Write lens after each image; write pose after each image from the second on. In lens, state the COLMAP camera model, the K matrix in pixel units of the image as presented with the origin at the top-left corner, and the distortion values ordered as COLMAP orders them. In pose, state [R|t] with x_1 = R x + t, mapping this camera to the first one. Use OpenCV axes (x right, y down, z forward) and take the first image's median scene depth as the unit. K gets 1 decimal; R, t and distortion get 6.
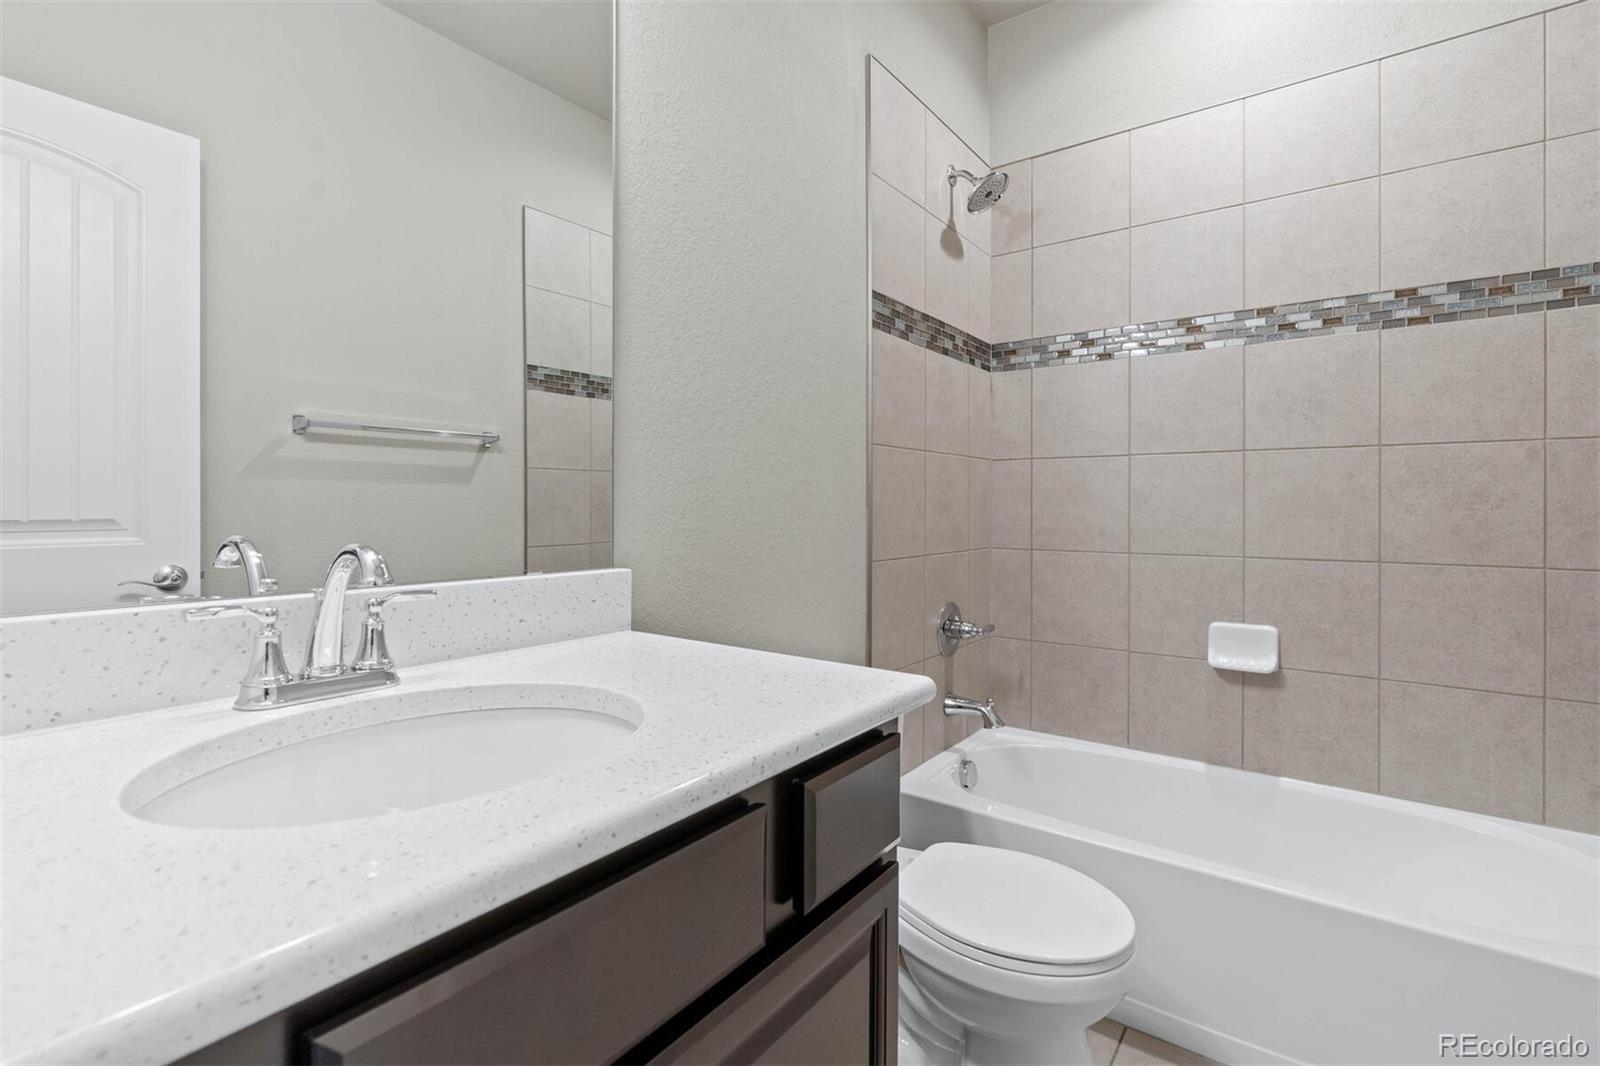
lens RADIAL K [[729.0, 0, 799.3], [0, 729.0, 520.6], [0, 0, 1]] dist [-0.005976, 0.000279]
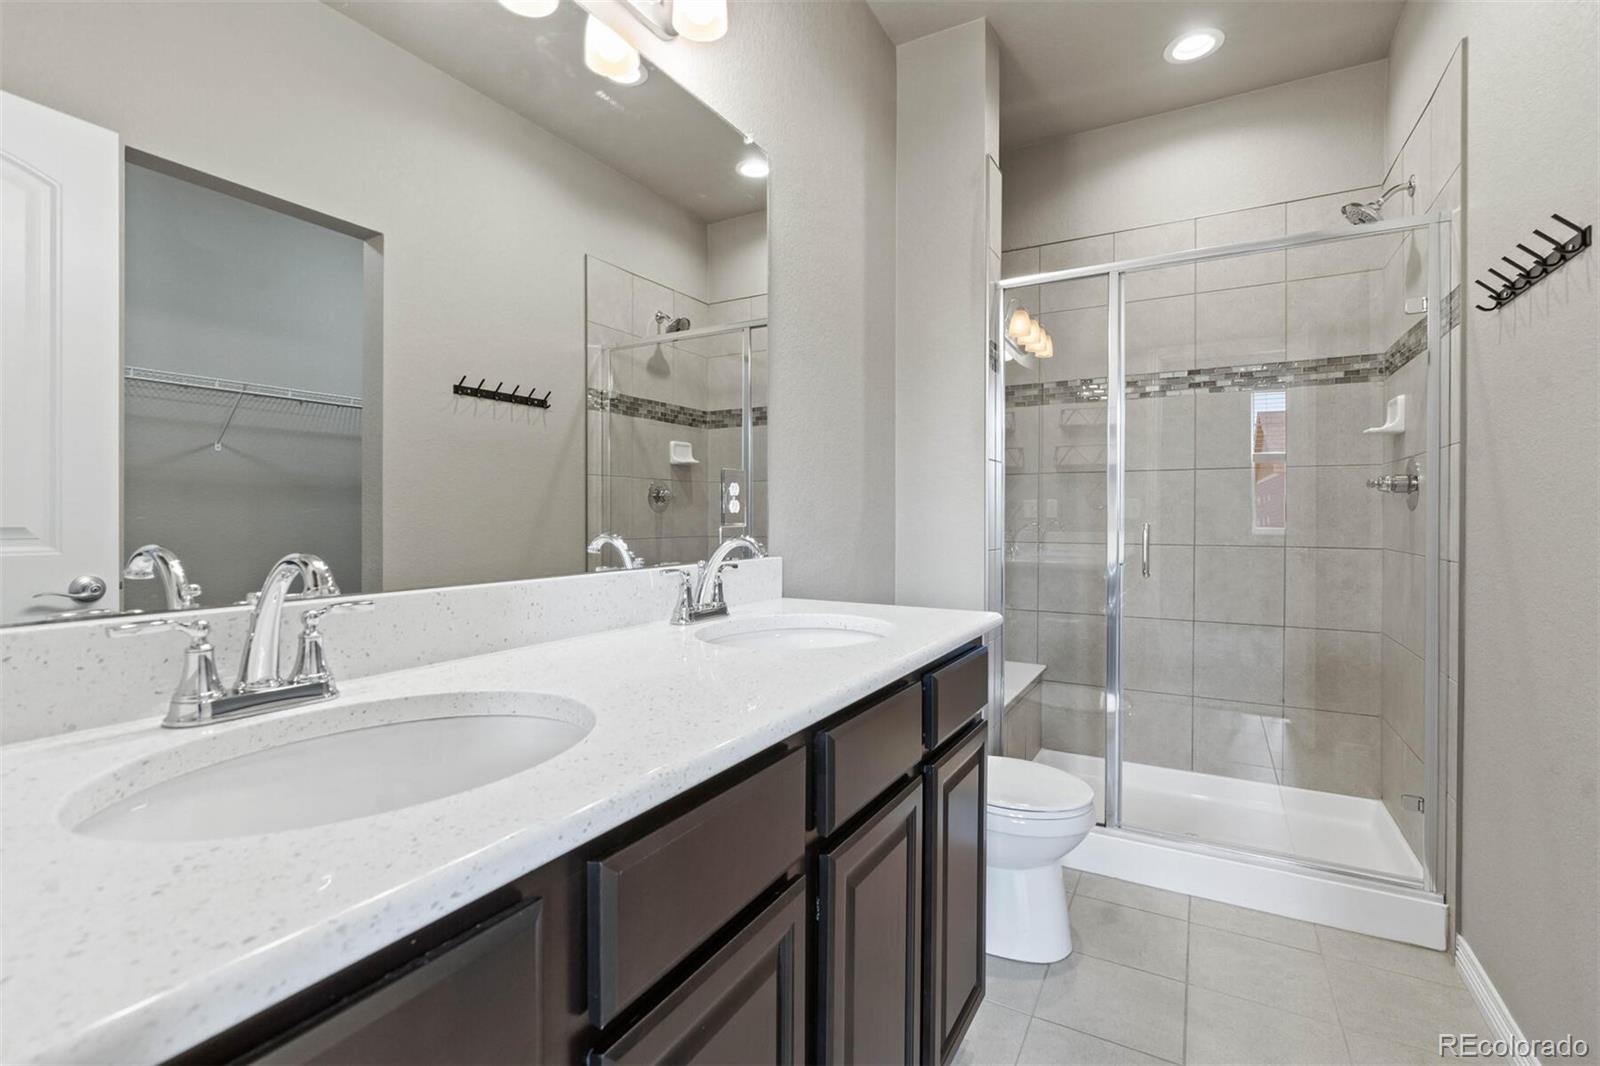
lens RADIAL K [[719.6, 0, 802.0], [0, 719.6, 525.7], [0, 0, 1]] dist [-0.004172, 0.000506]
pose [[0.993457, -0.010022, 0.113765, -0.036338], [0.010205, 0.999947, -0.001030, 0.000492], [-0.113749, 0.002184, 0.993507, -0.049041]]
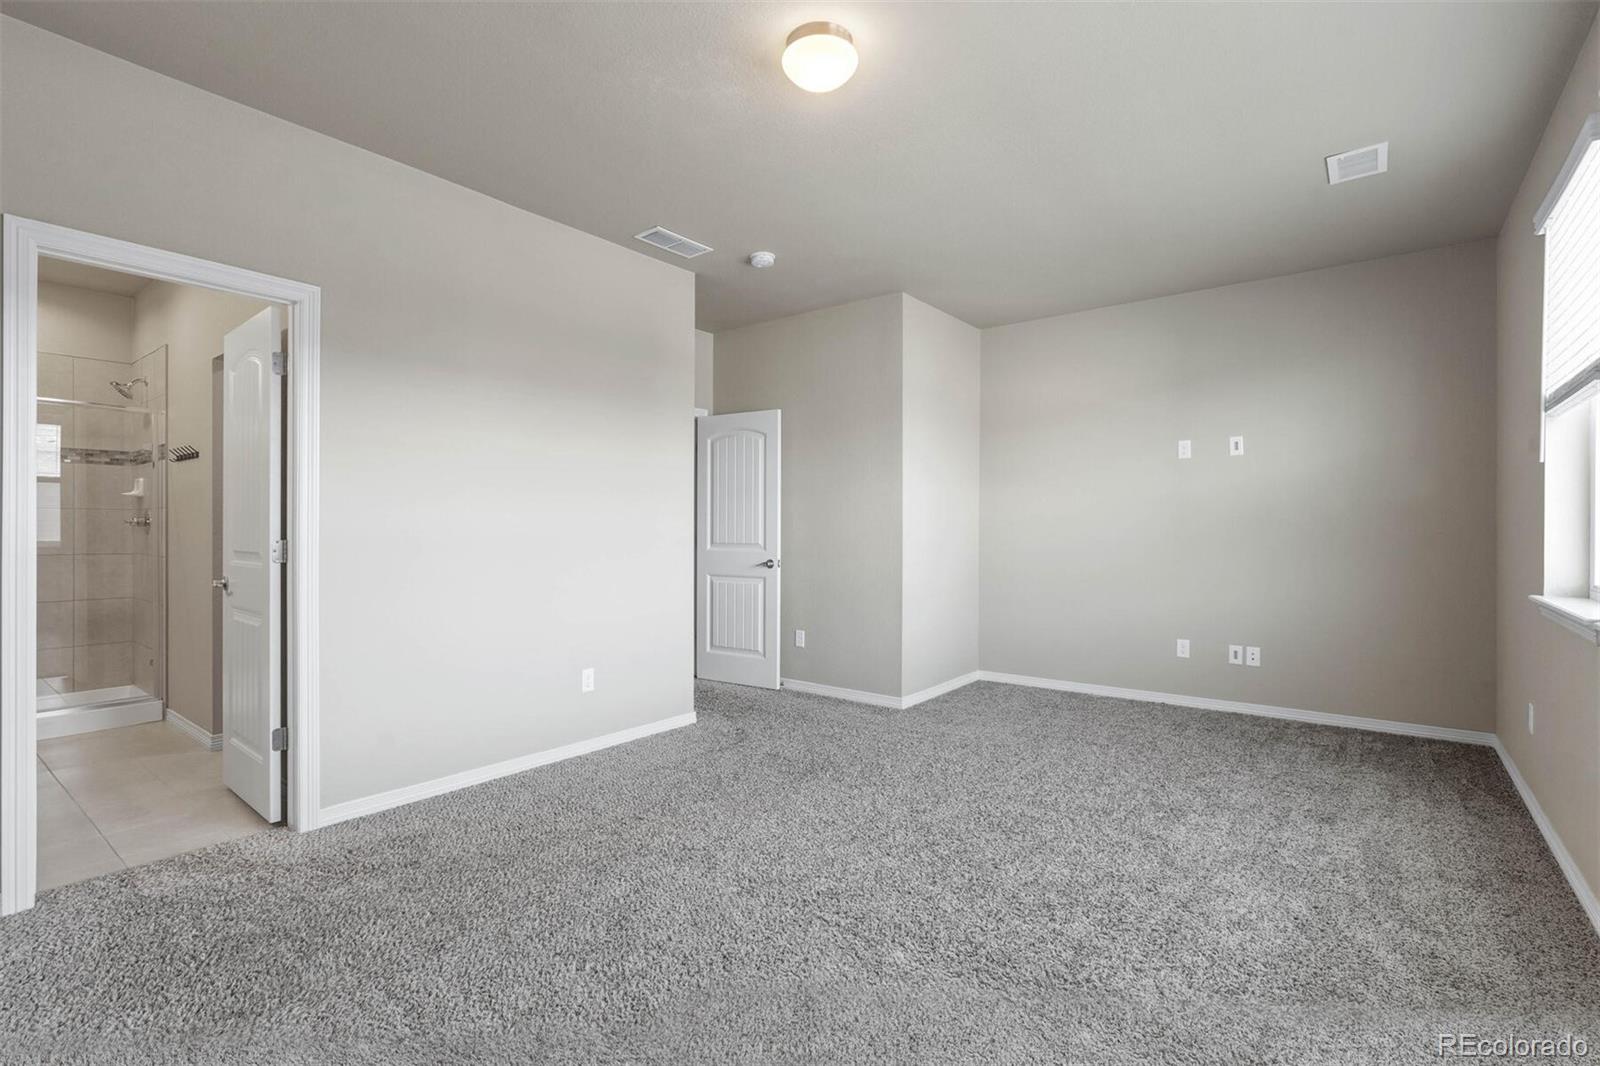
lens RADIAL K [[741.2, 0, 796.6], [0, 741.2, 529.9], [0, 0, 1]] dist [-0.009937, 0.000156]
pose [[0.037965, -0.013219, 0.999192, -0.221983], [0.007560, 0.999888, 0.012941, -0.006238], [-0.999250, 0.007062, 0.038061, -0.228916]]
